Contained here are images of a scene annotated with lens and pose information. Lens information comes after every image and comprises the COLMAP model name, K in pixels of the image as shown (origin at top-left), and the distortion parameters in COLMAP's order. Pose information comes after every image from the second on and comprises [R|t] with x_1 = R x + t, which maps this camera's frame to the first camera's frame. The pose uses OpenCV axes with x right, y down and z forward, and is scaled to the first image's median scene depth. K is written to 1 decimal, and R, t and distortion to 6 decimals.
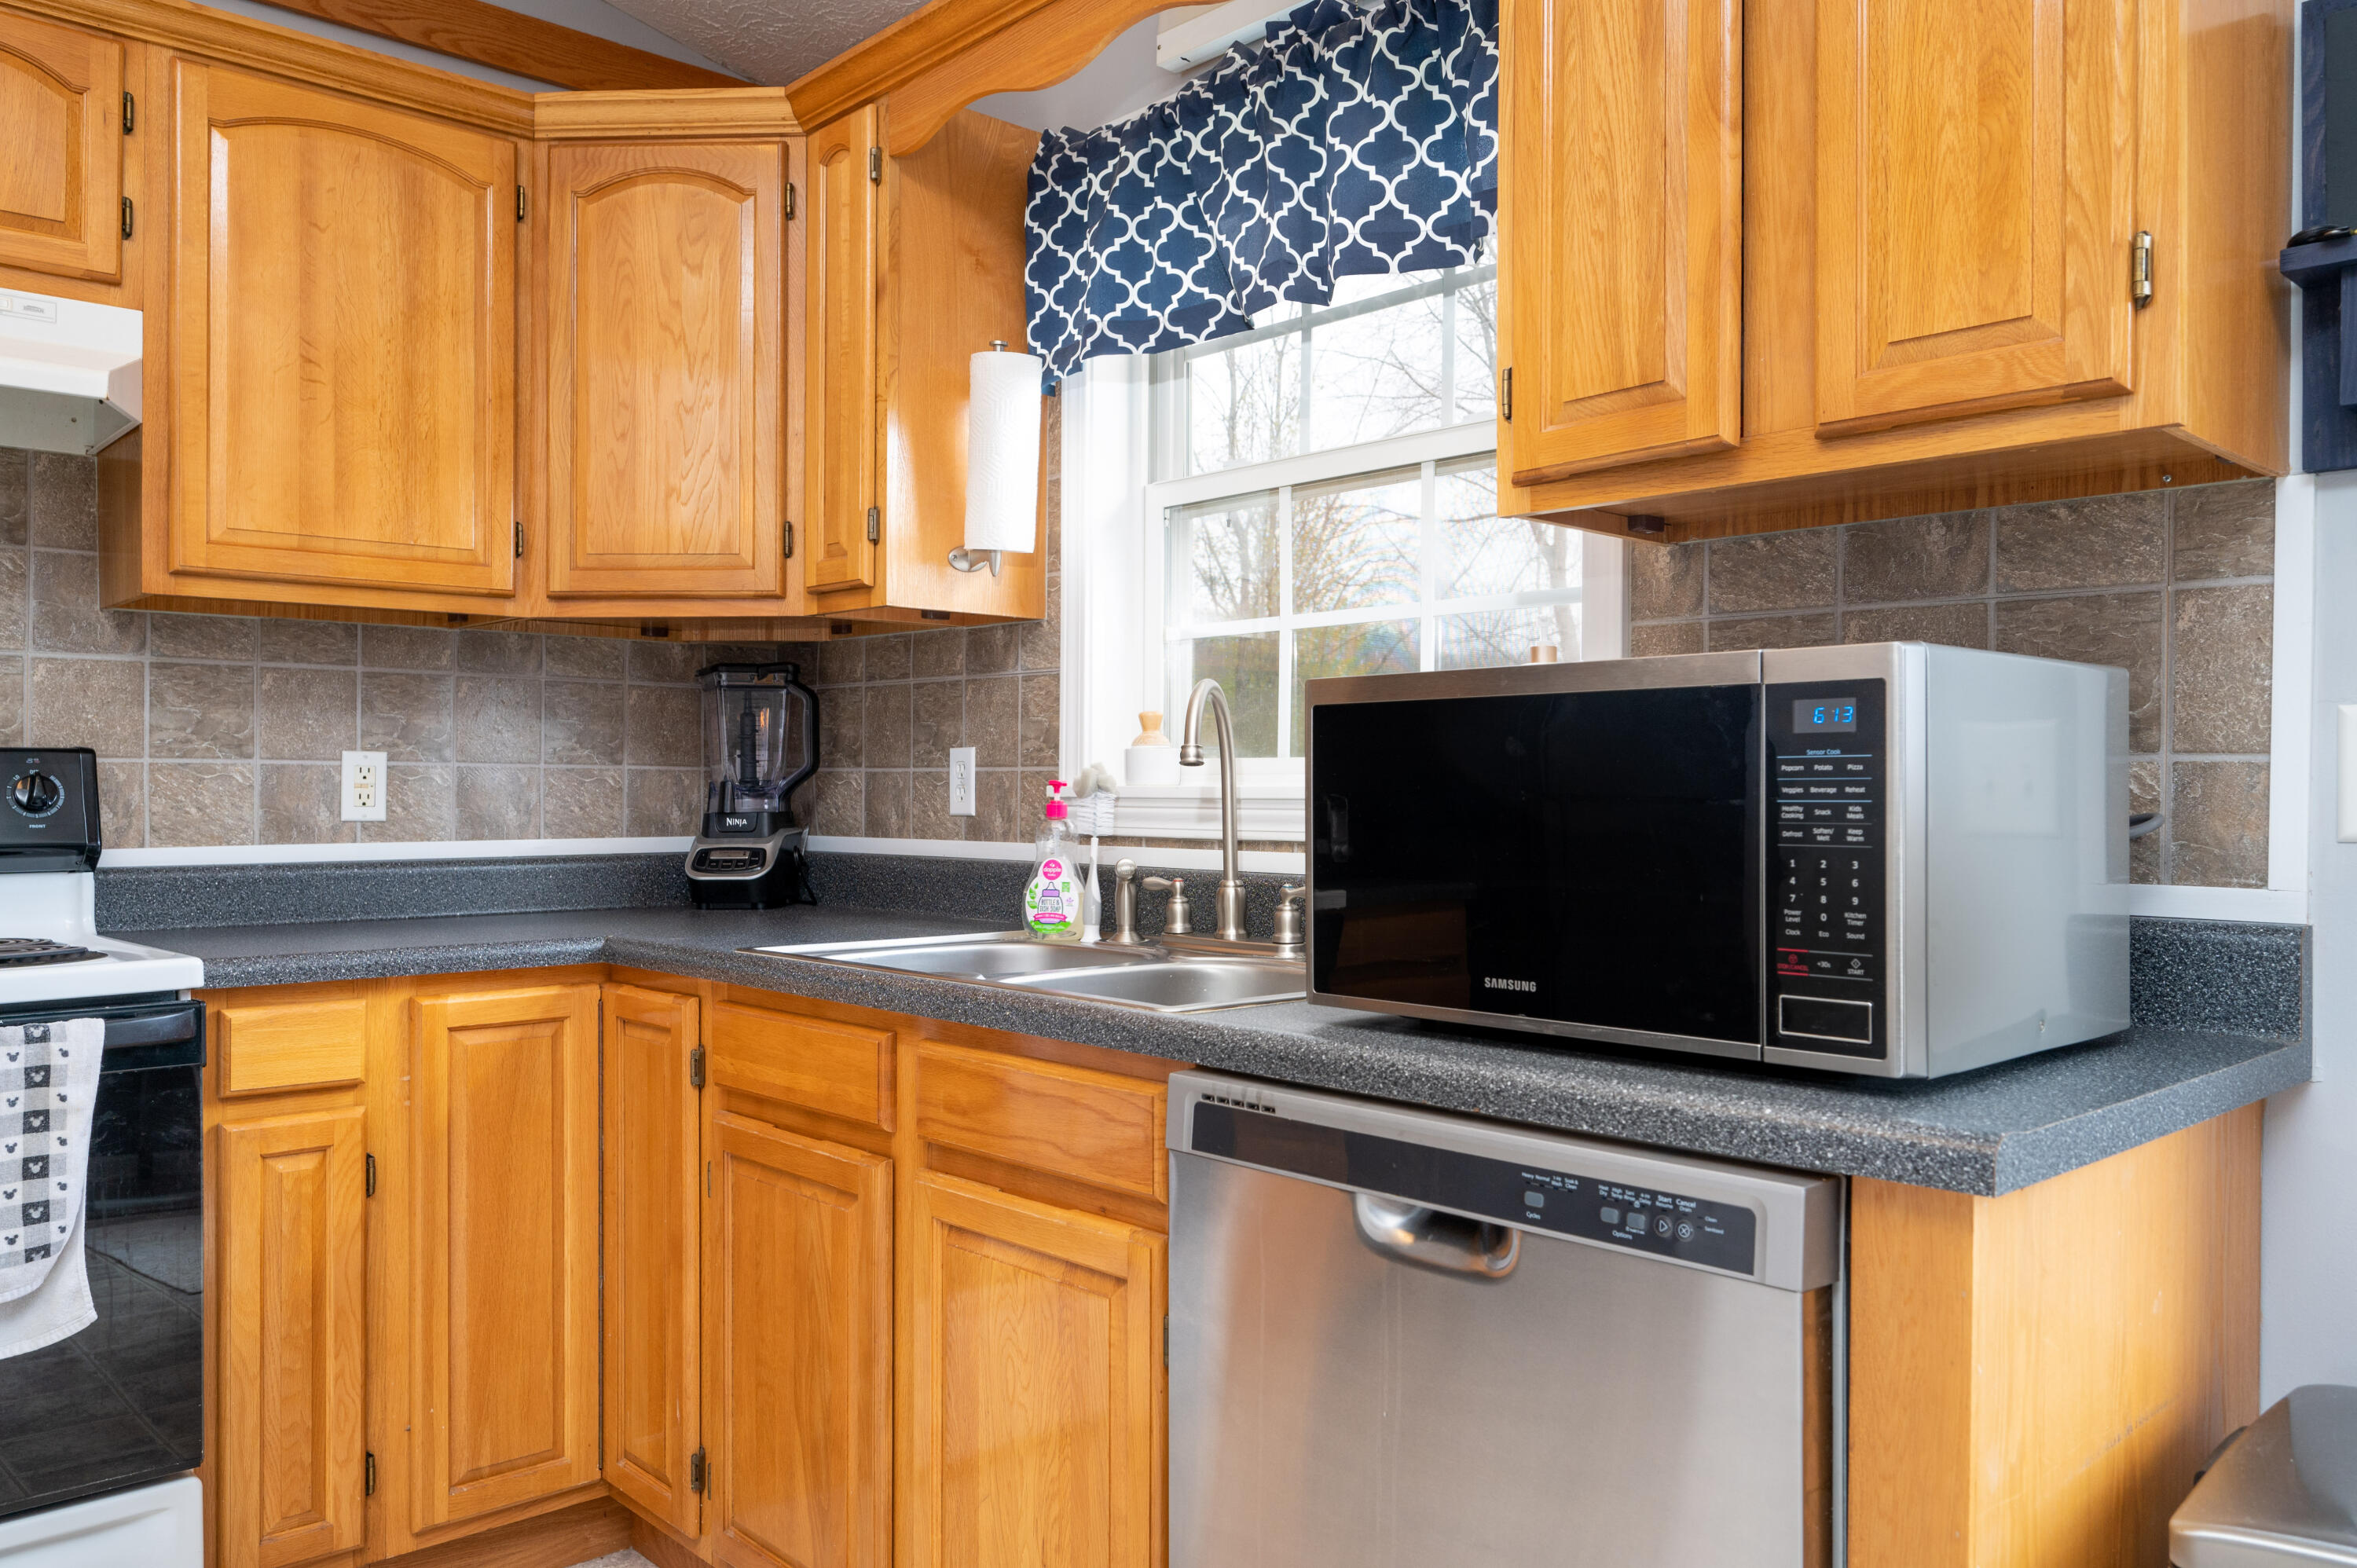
lens RADIAL K [[1709.7, 0, 1197.1], [0, 1709.7, 782.4], [0, 0, 1]] dist [-0.002070, 0.001976]
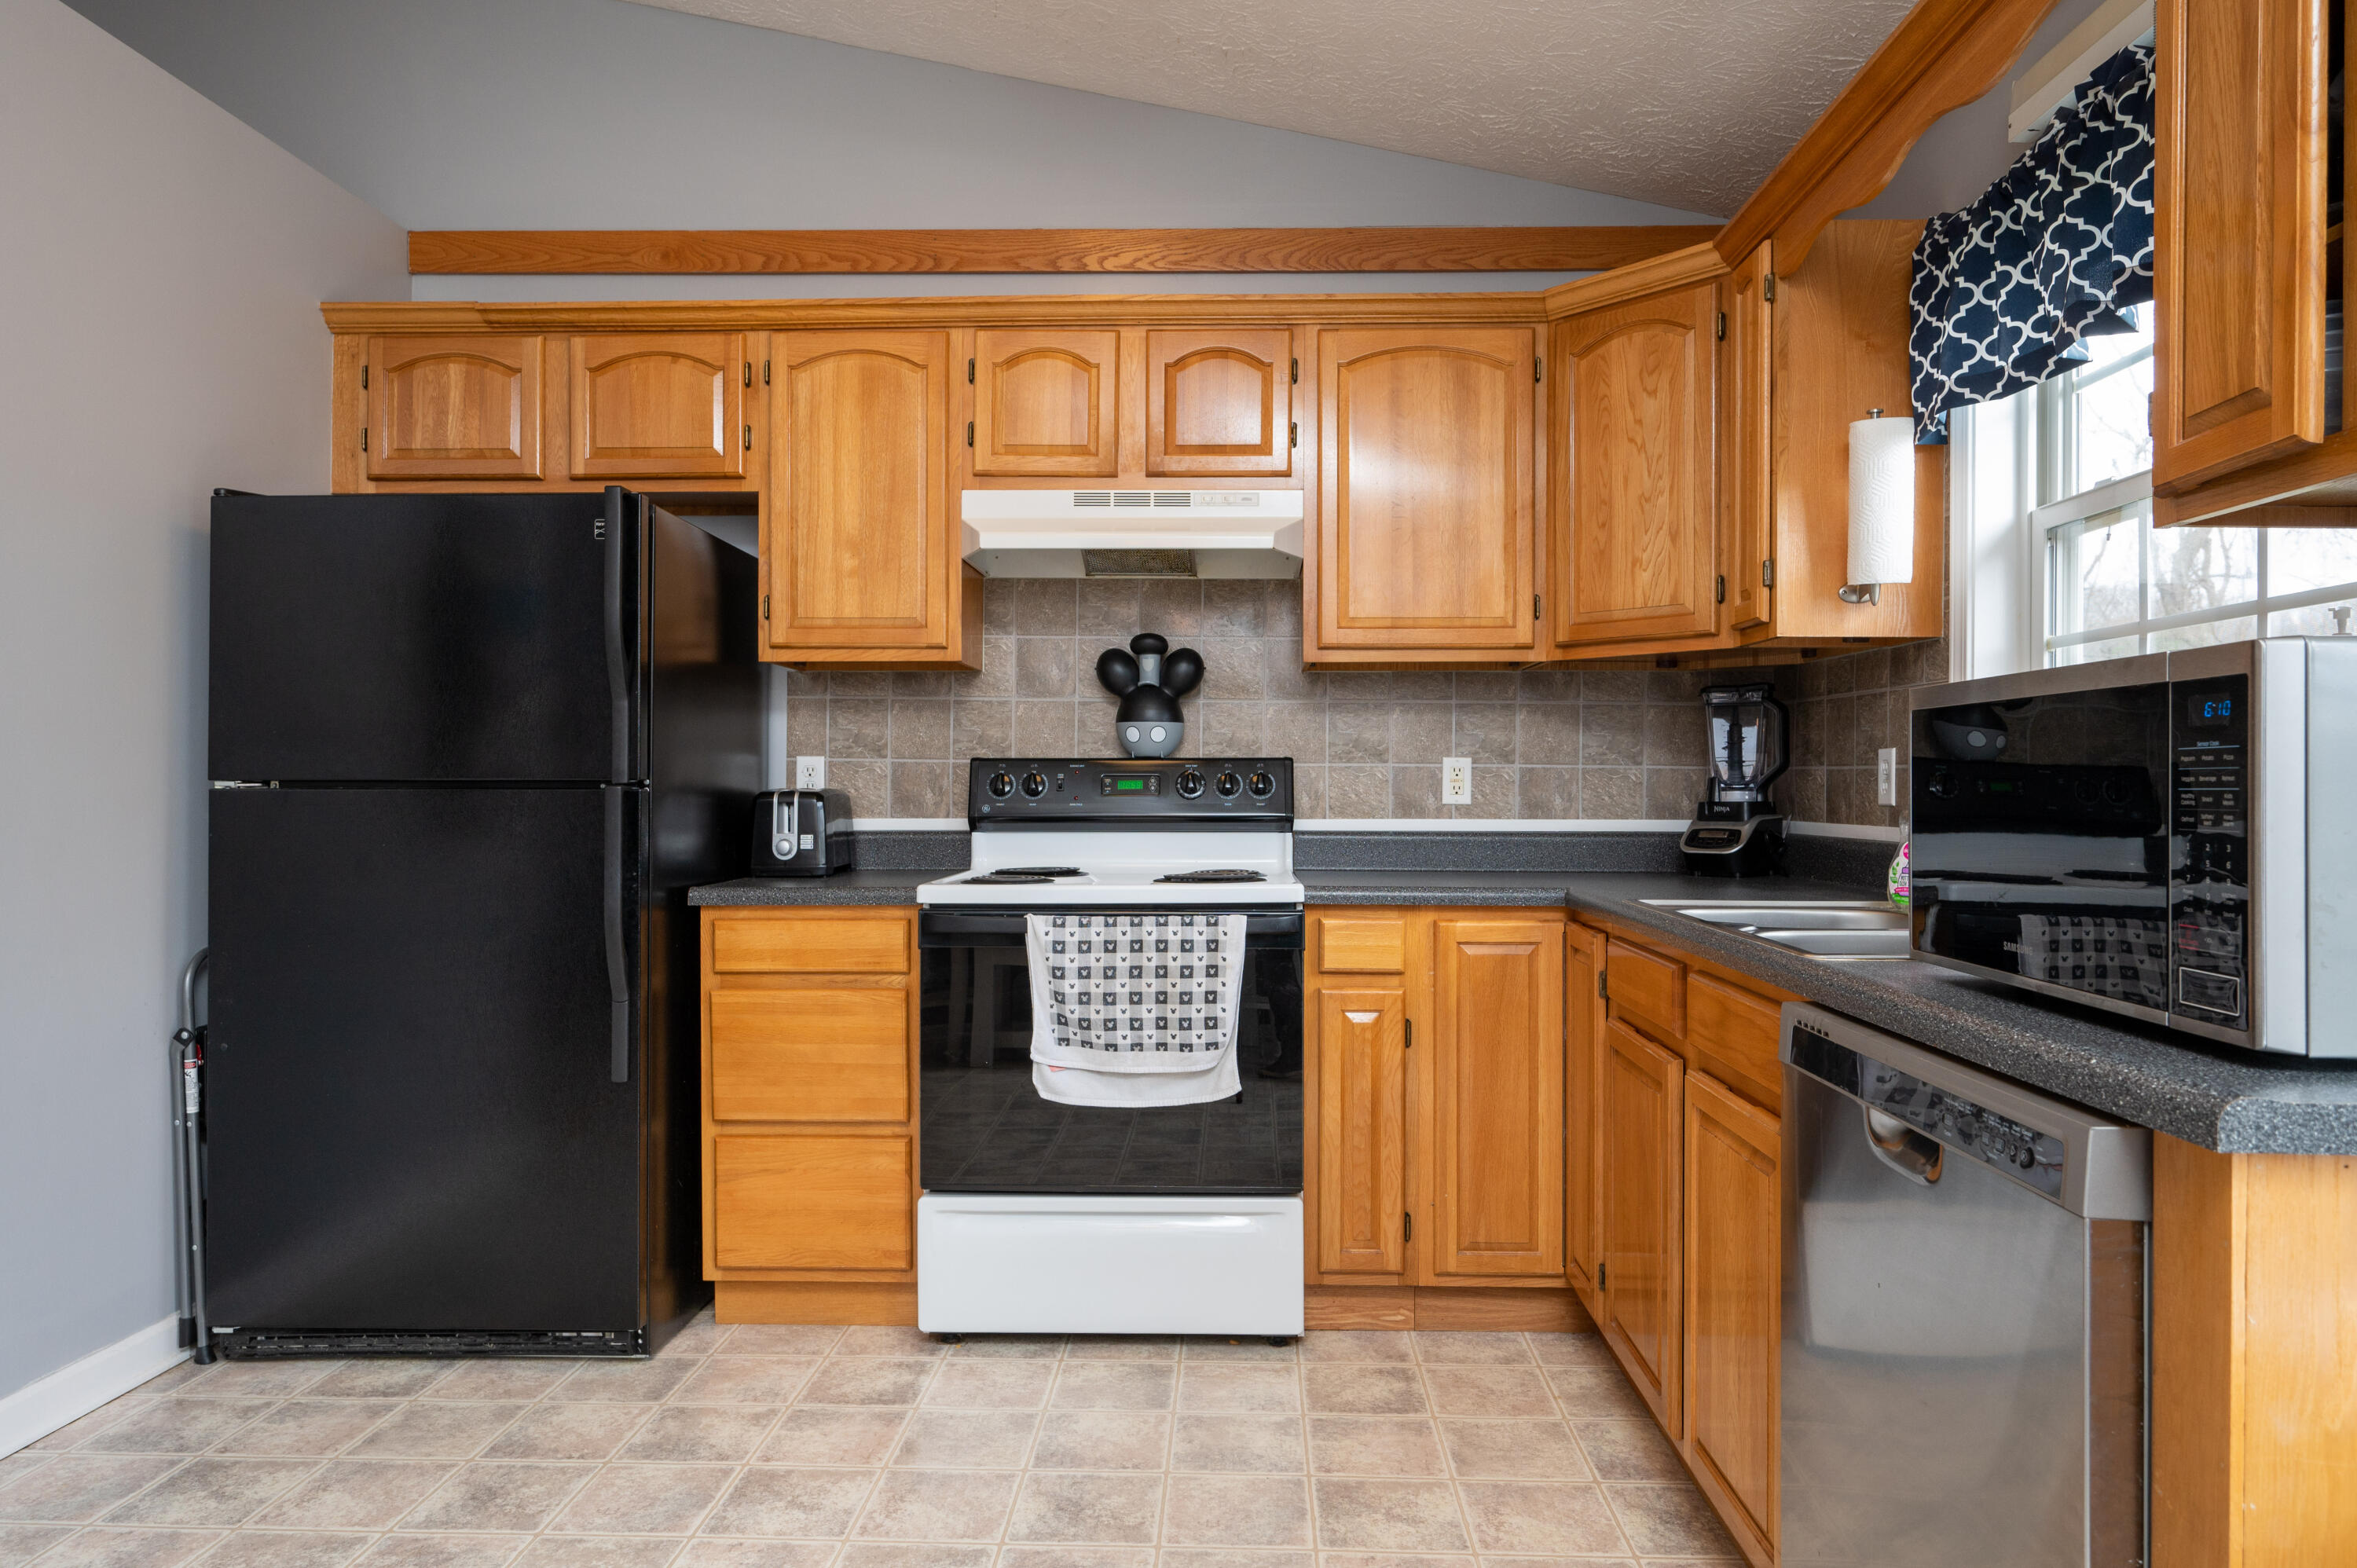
lens RADIAL K [[1401.7, 0, 1227.8], [0, 1401.7, 784.9], [0, 0, 1]] dist [-0.004351, 0.000861]
pose [[0.731961, 0.001739, -0.681344, 0.233524], [0.000361, 0.999996, 0.002940, 0.002464], [0.681346, -0.002398, 0.731958, -0.030220]]
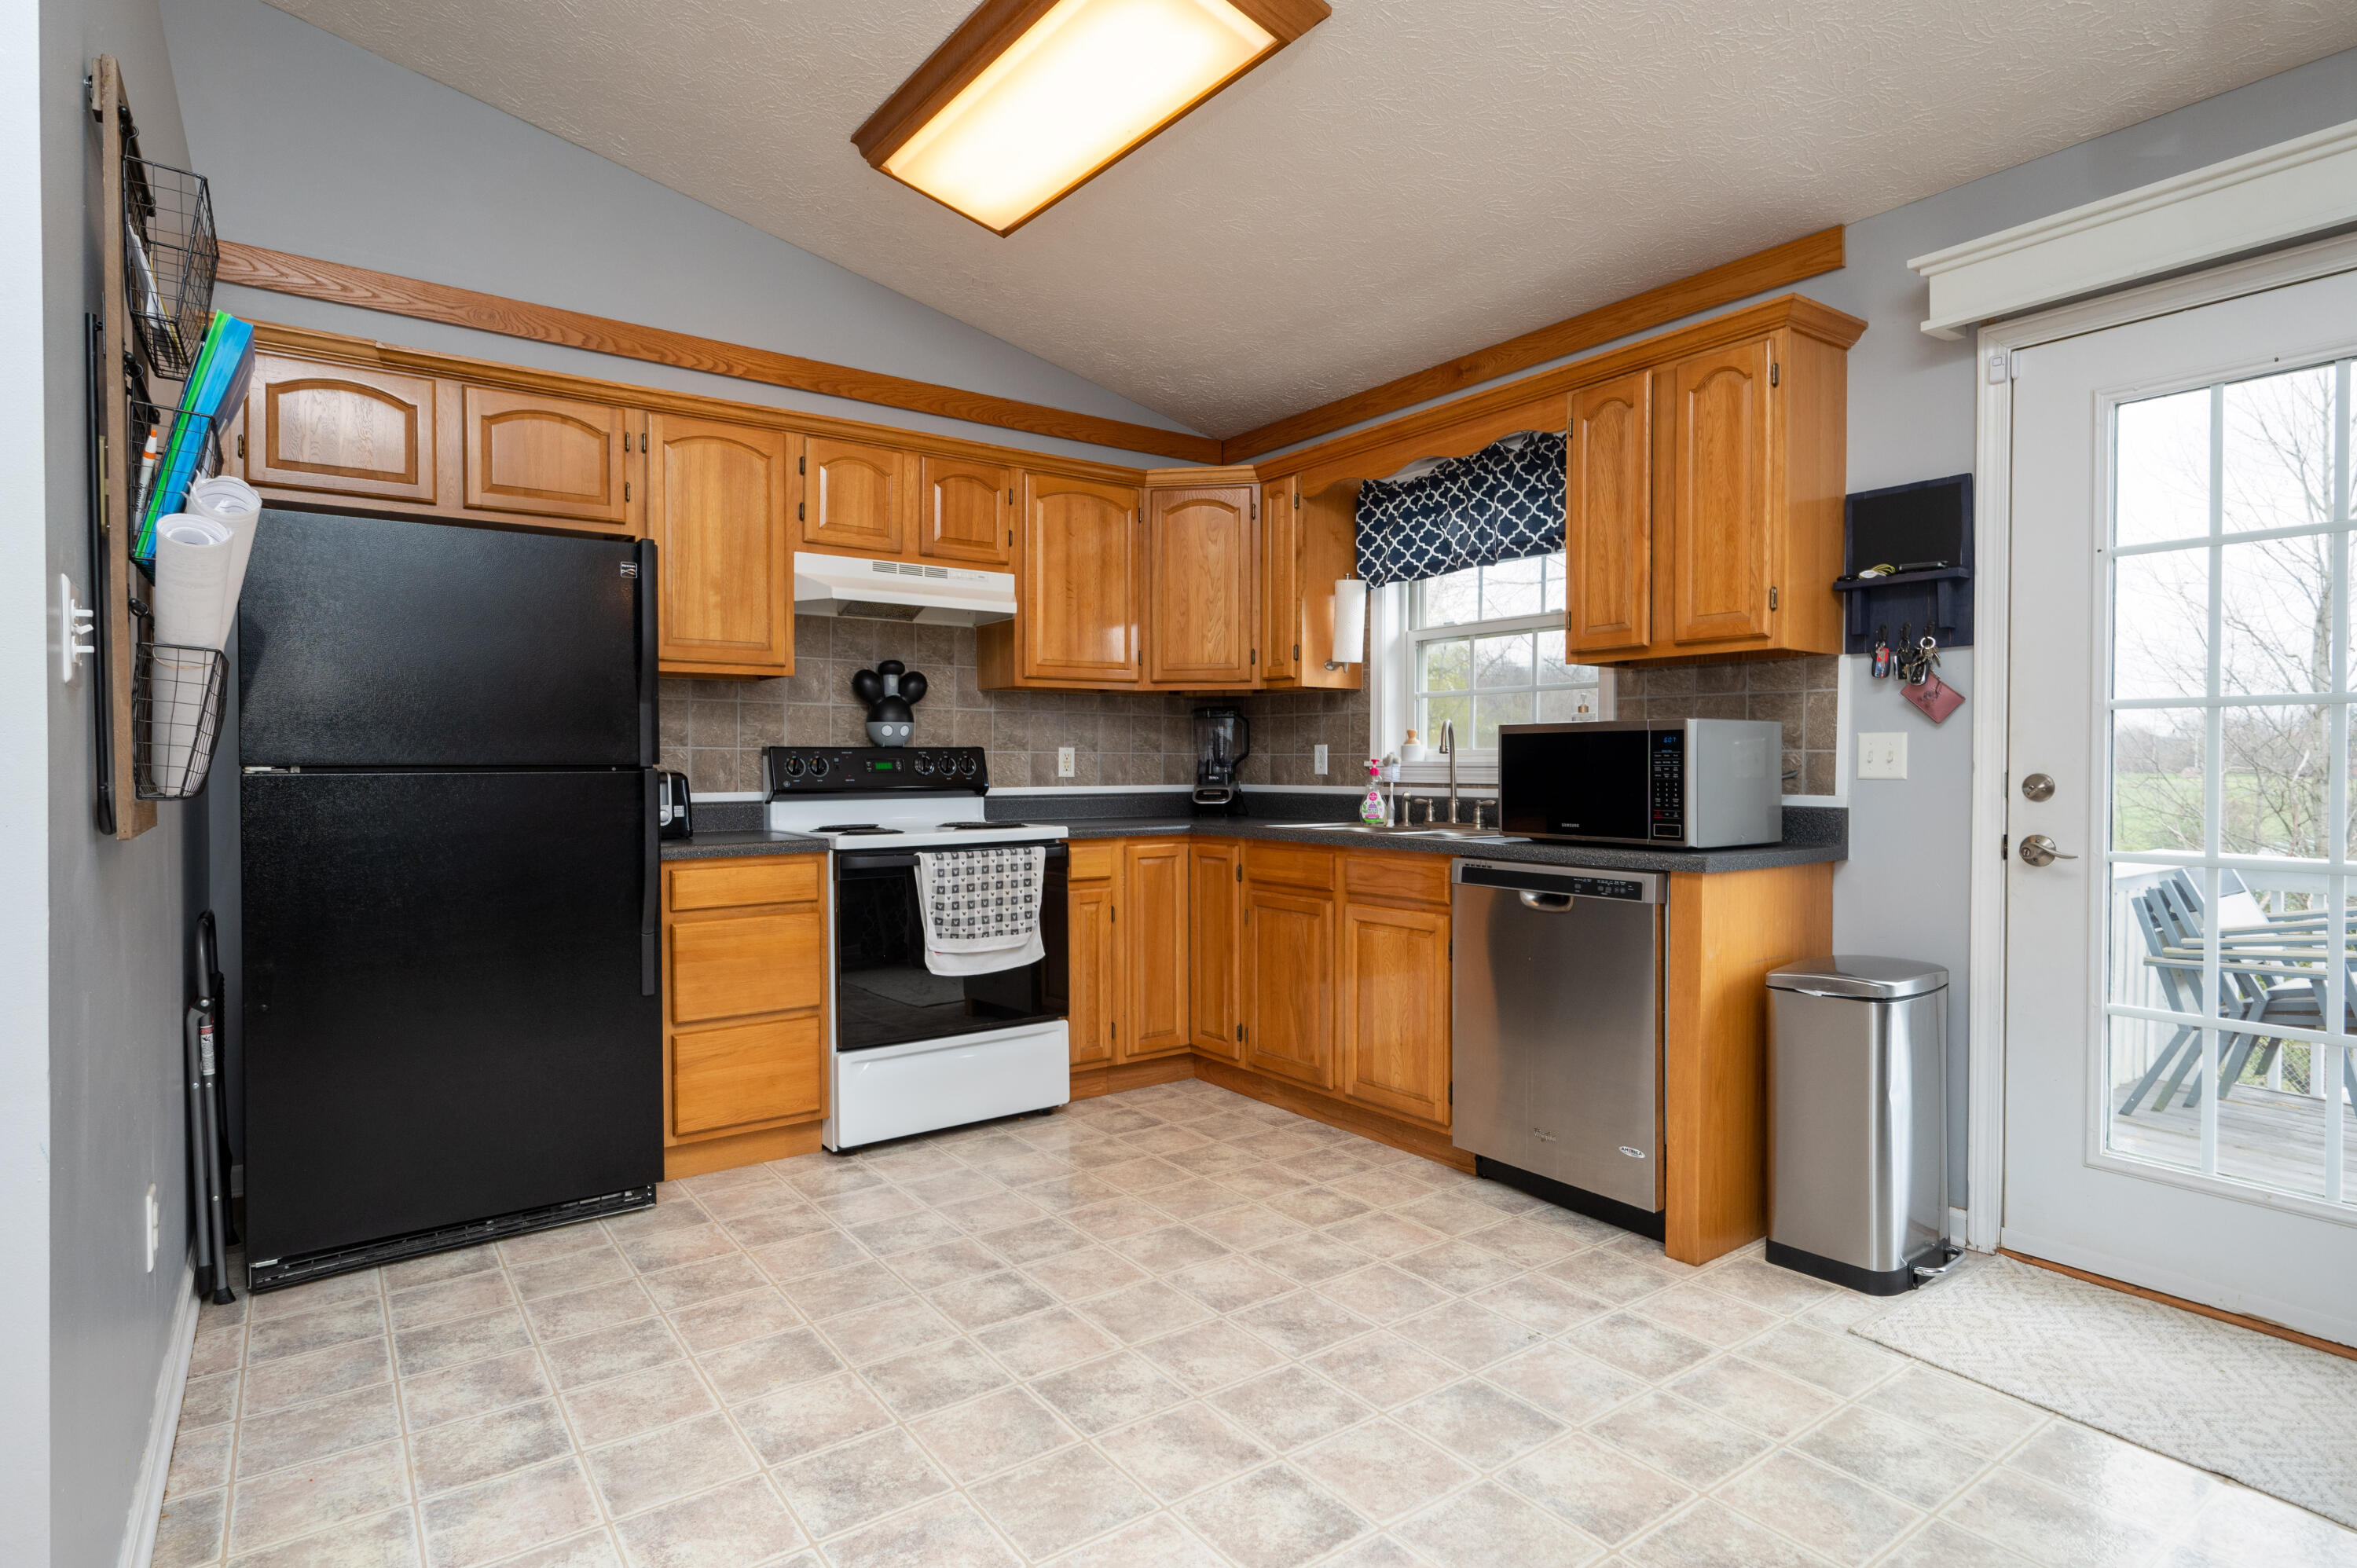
lens RADIAL K [[1088.8, 0, 1245.1], [0, 1088.8, 775.4], [0, 0, 1]] dist [0.000308, 0.000010]
pose [[0.994362, -0.000873, -0.106031, -0.102893], [0.002460, 0.999887, 0.014846, -0.001489], [0.106006, -0.015023, 0.994252, -0.545509]]
